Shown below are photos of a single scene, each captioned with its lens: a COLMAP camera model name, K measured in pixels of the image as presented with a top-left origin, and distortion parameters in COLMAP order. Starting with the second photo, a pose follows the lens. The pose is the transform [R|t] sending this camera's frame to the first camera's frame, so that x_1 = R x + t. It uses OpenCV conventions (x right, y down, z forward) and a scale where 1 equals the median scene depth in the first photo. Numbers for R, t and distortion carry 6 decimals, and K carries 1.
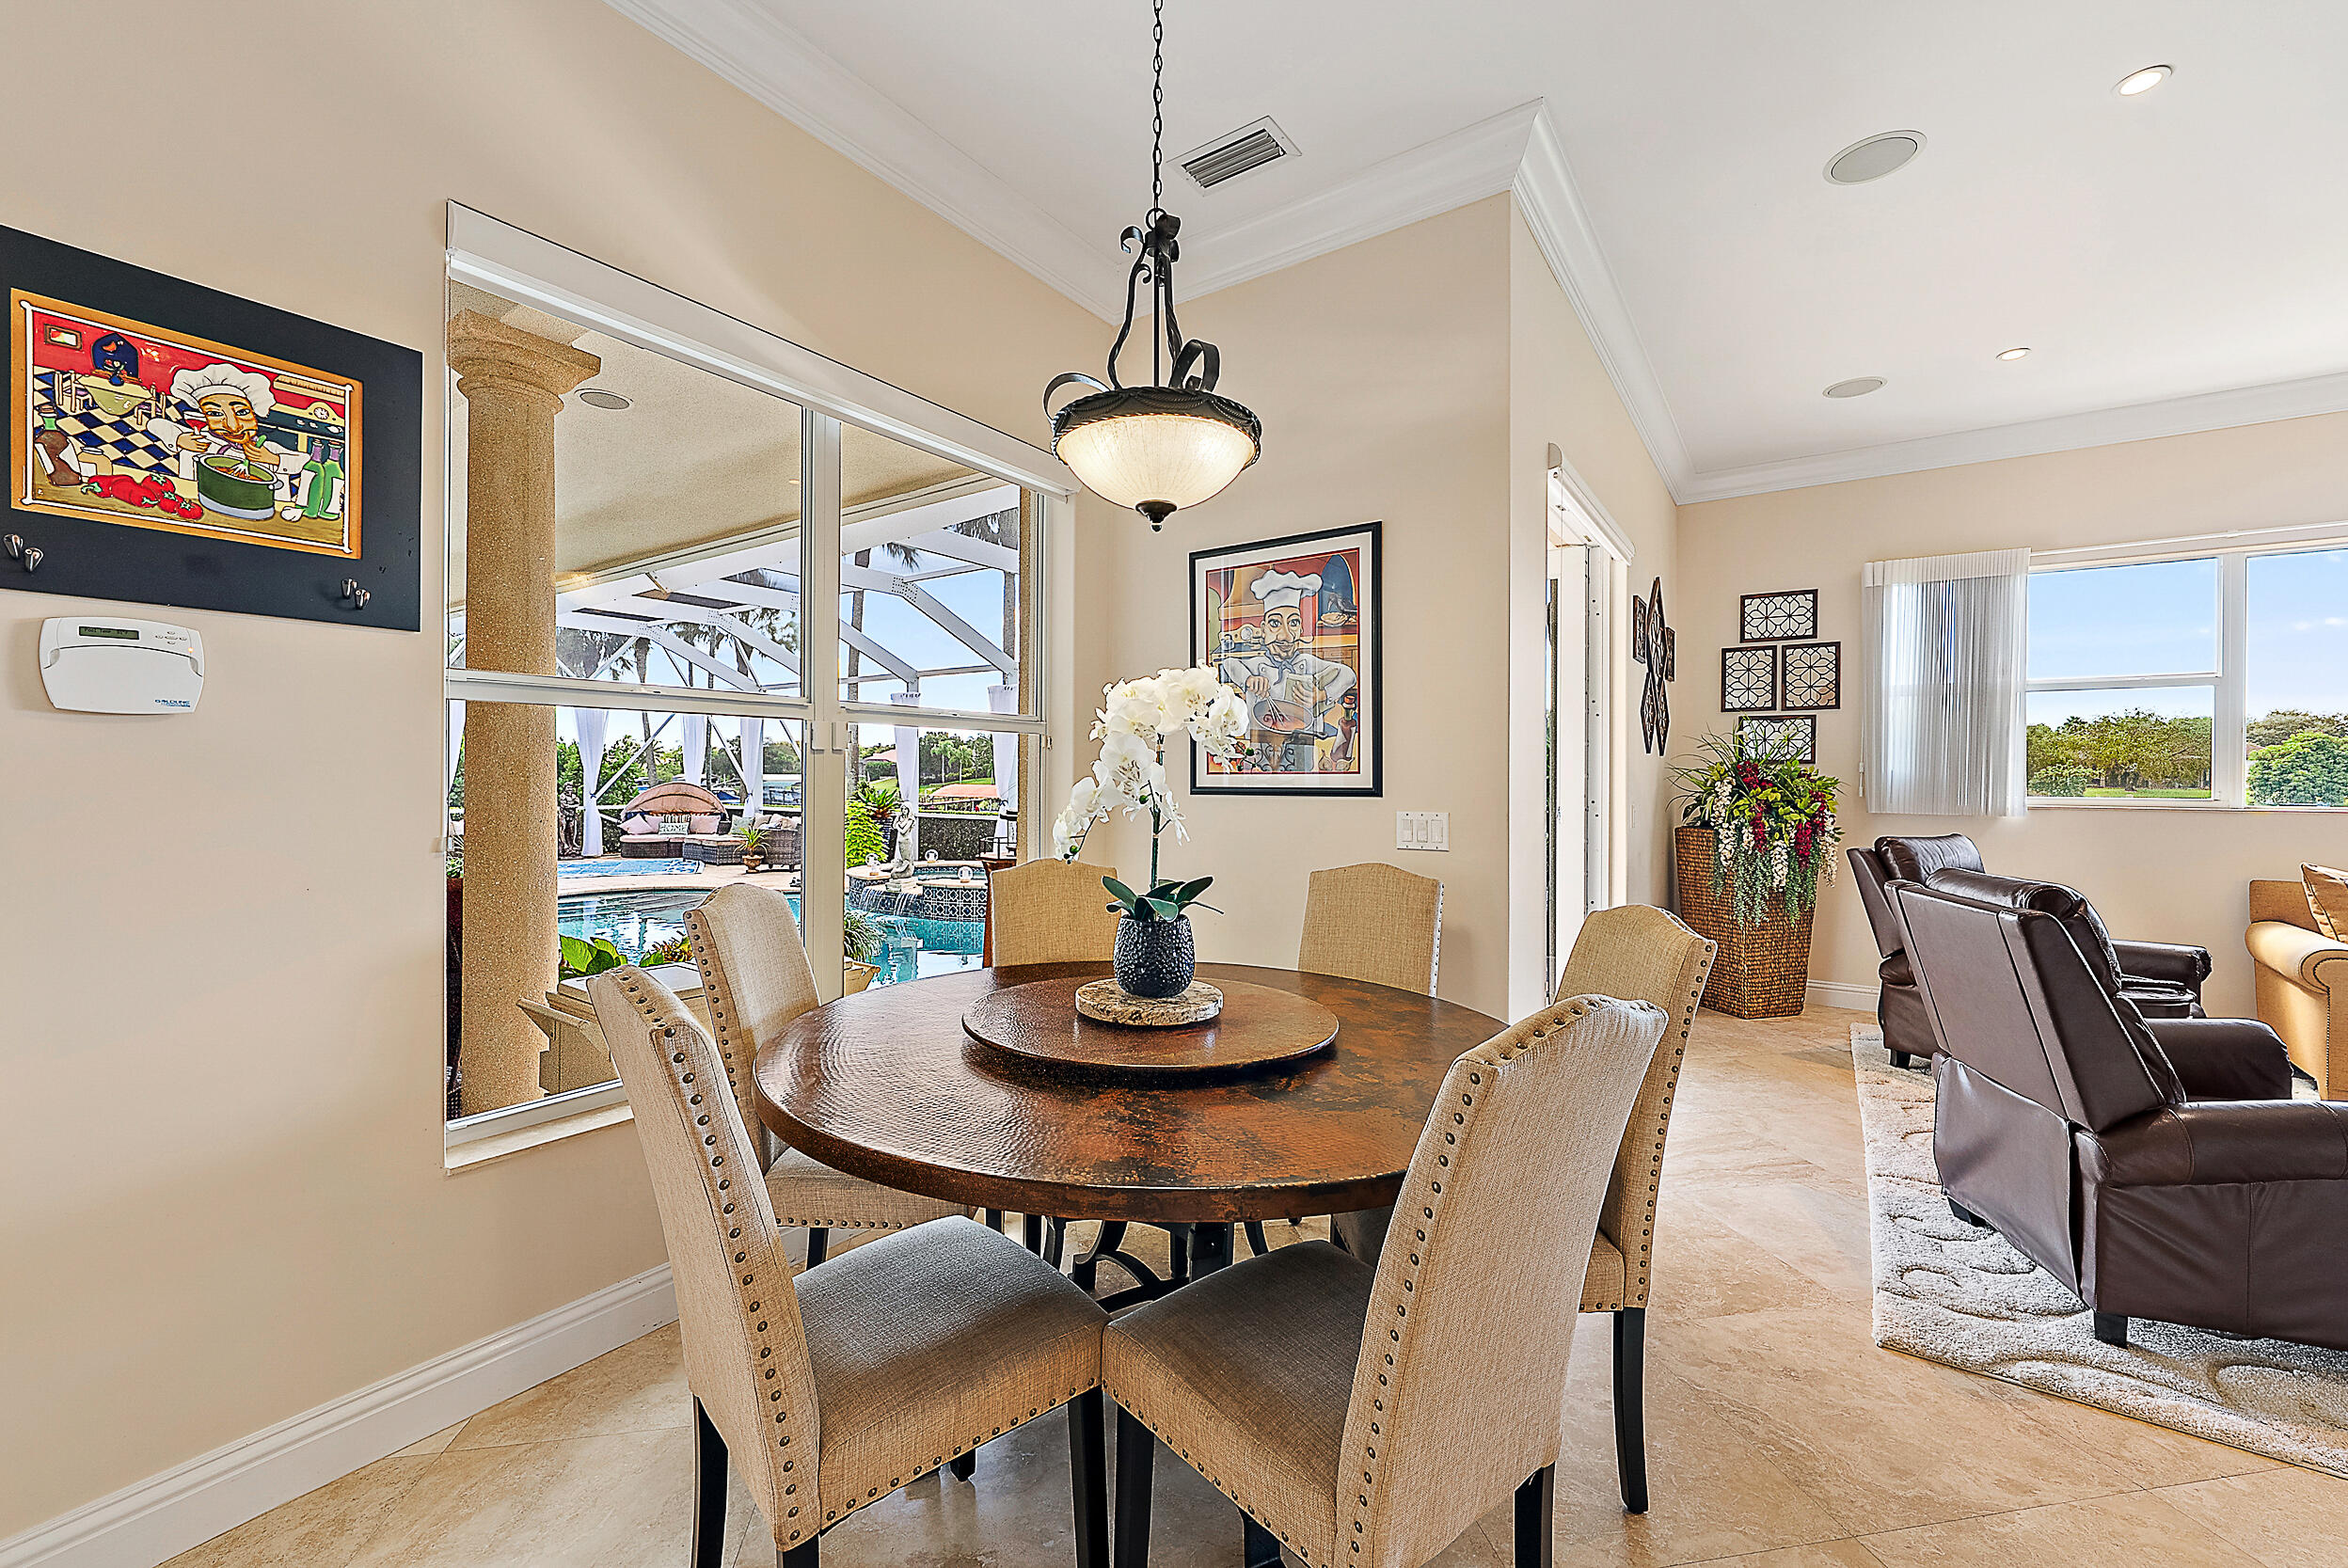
lens RADIAL K [[944.1, 0, 1177.0], [0, 944.1, 790.4], [0, 0, 1]] dist [-0.002132, -0.000636]
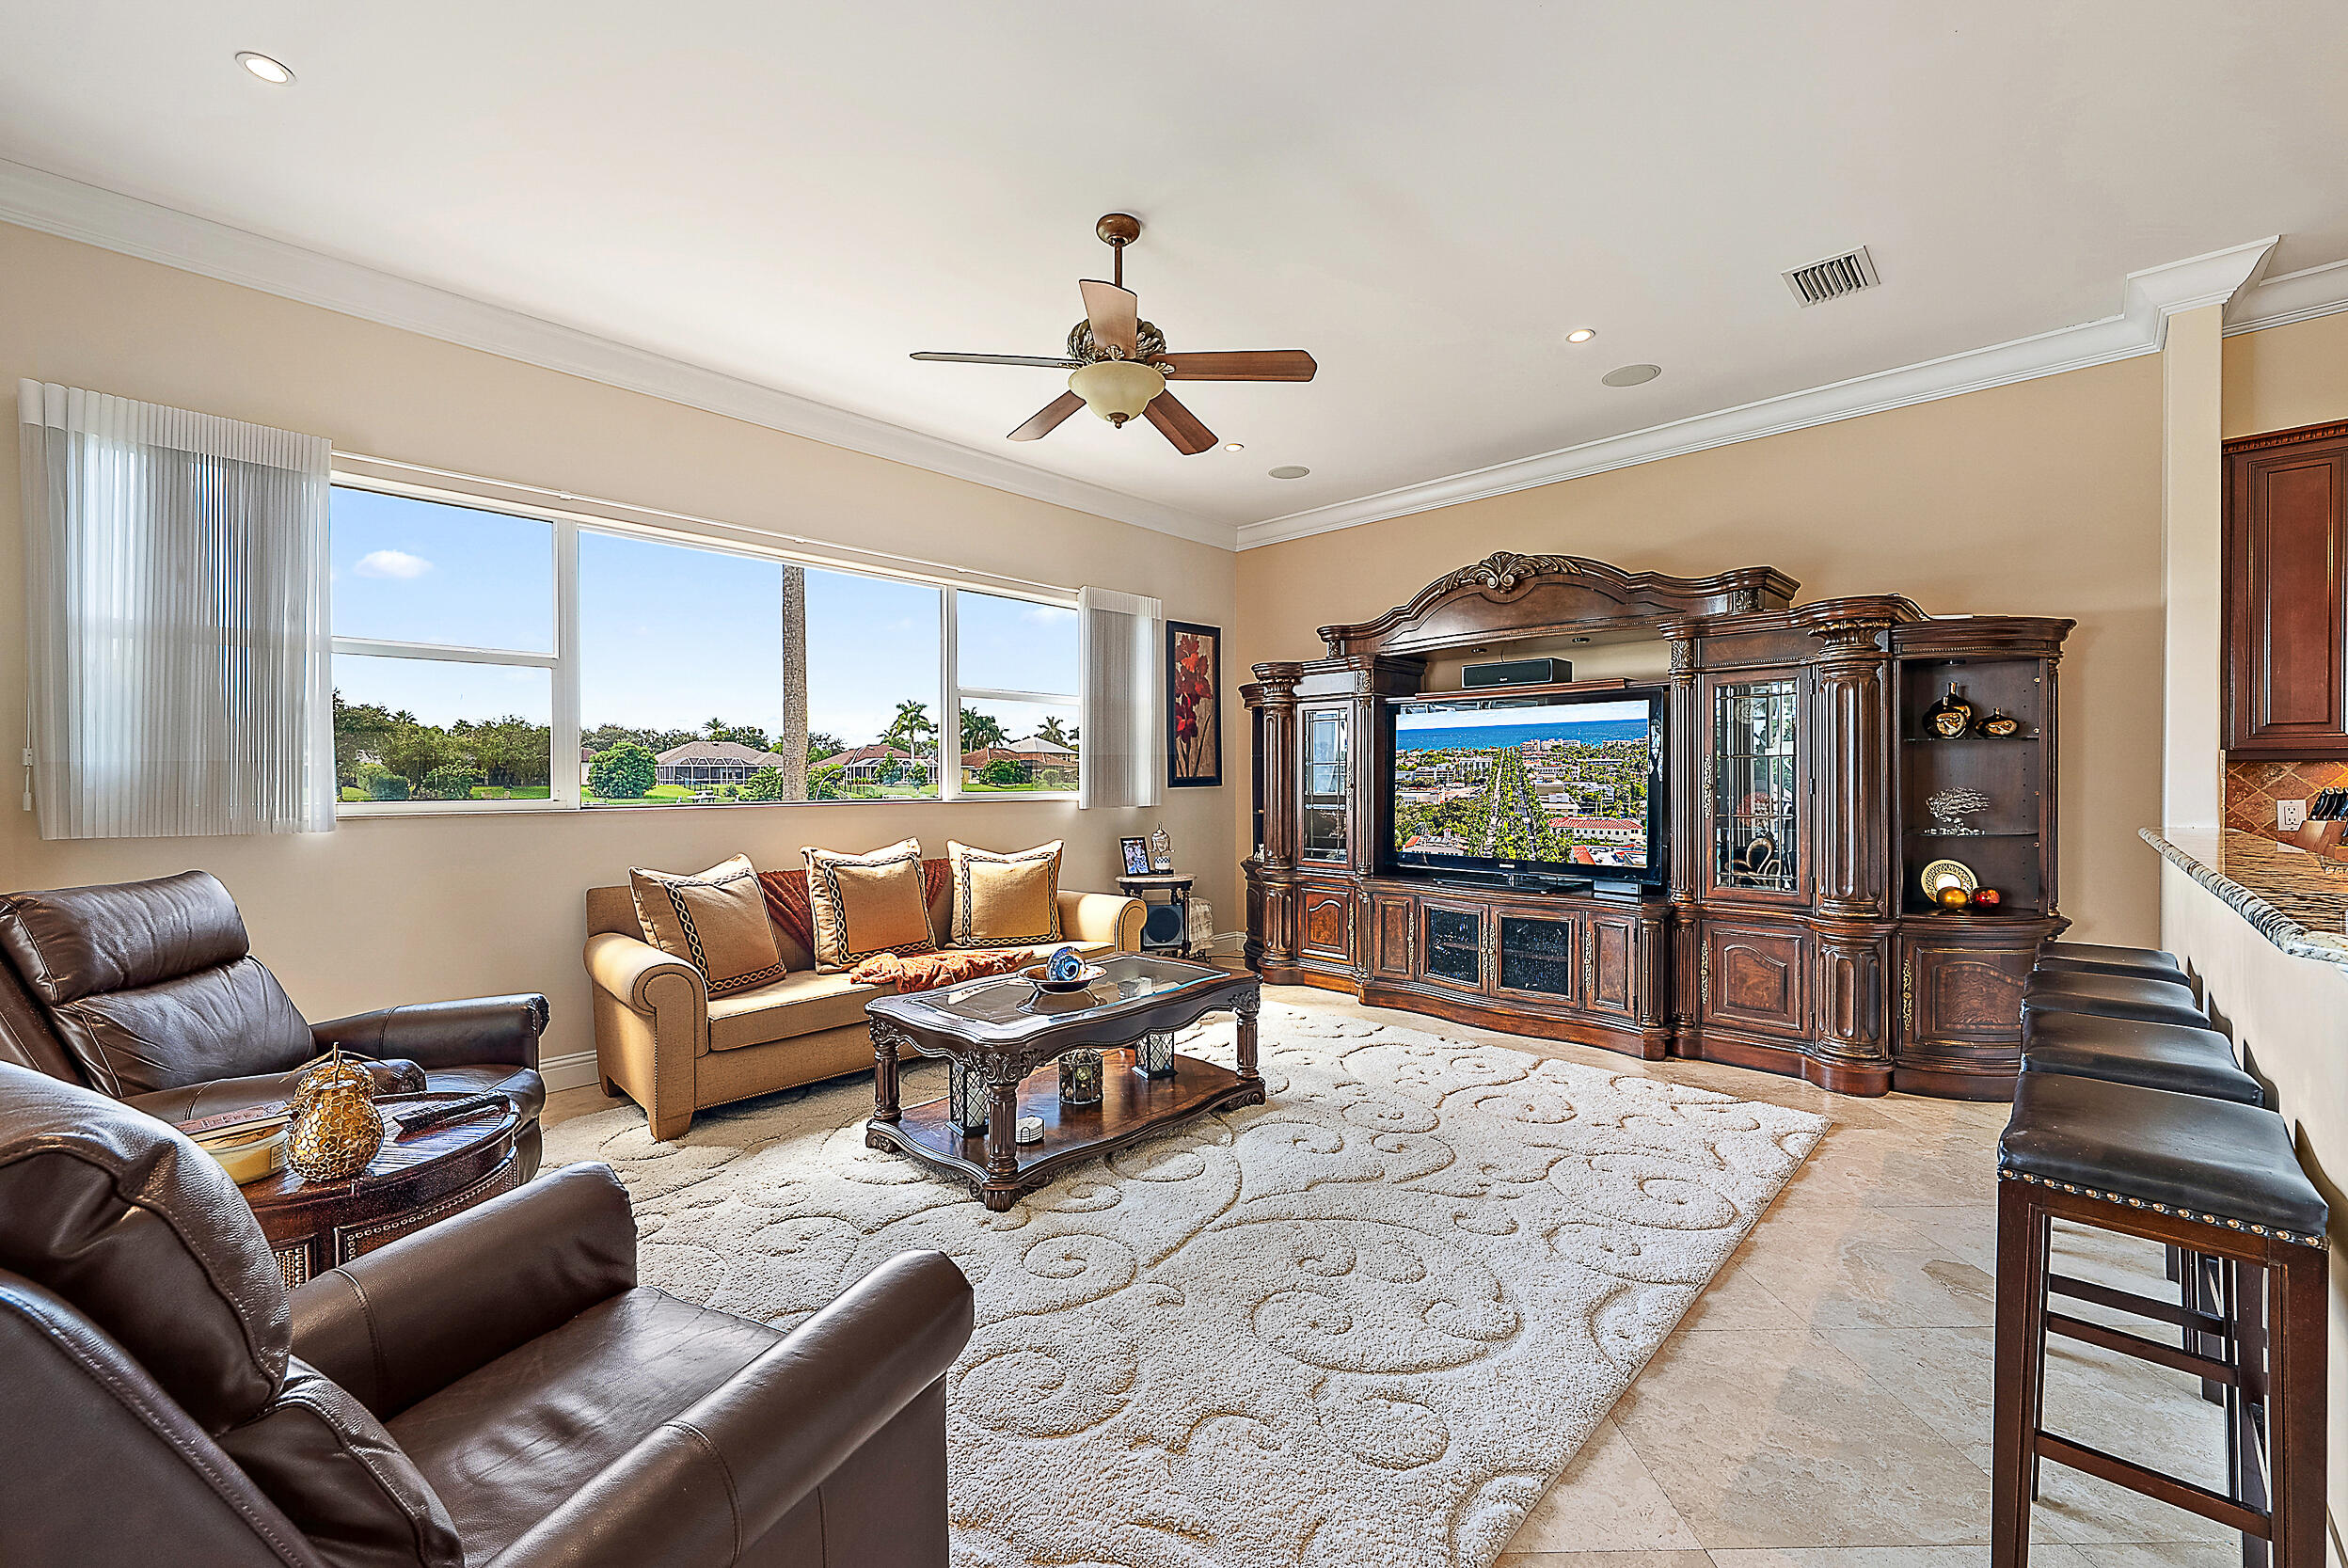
lens RADIAL K [[944.1, 0, 1179.2], [0, 944.1, 782.5], [0, 0, 1]] dist [-0.002132, -0.000636]
pose [[0.159558, -0.003708, 0.987182, 0.336524], [0.009799, 0.999950, 0.002172, -0.004552], [-0.987140, 0.009327, 0.159586, 0.292058]]
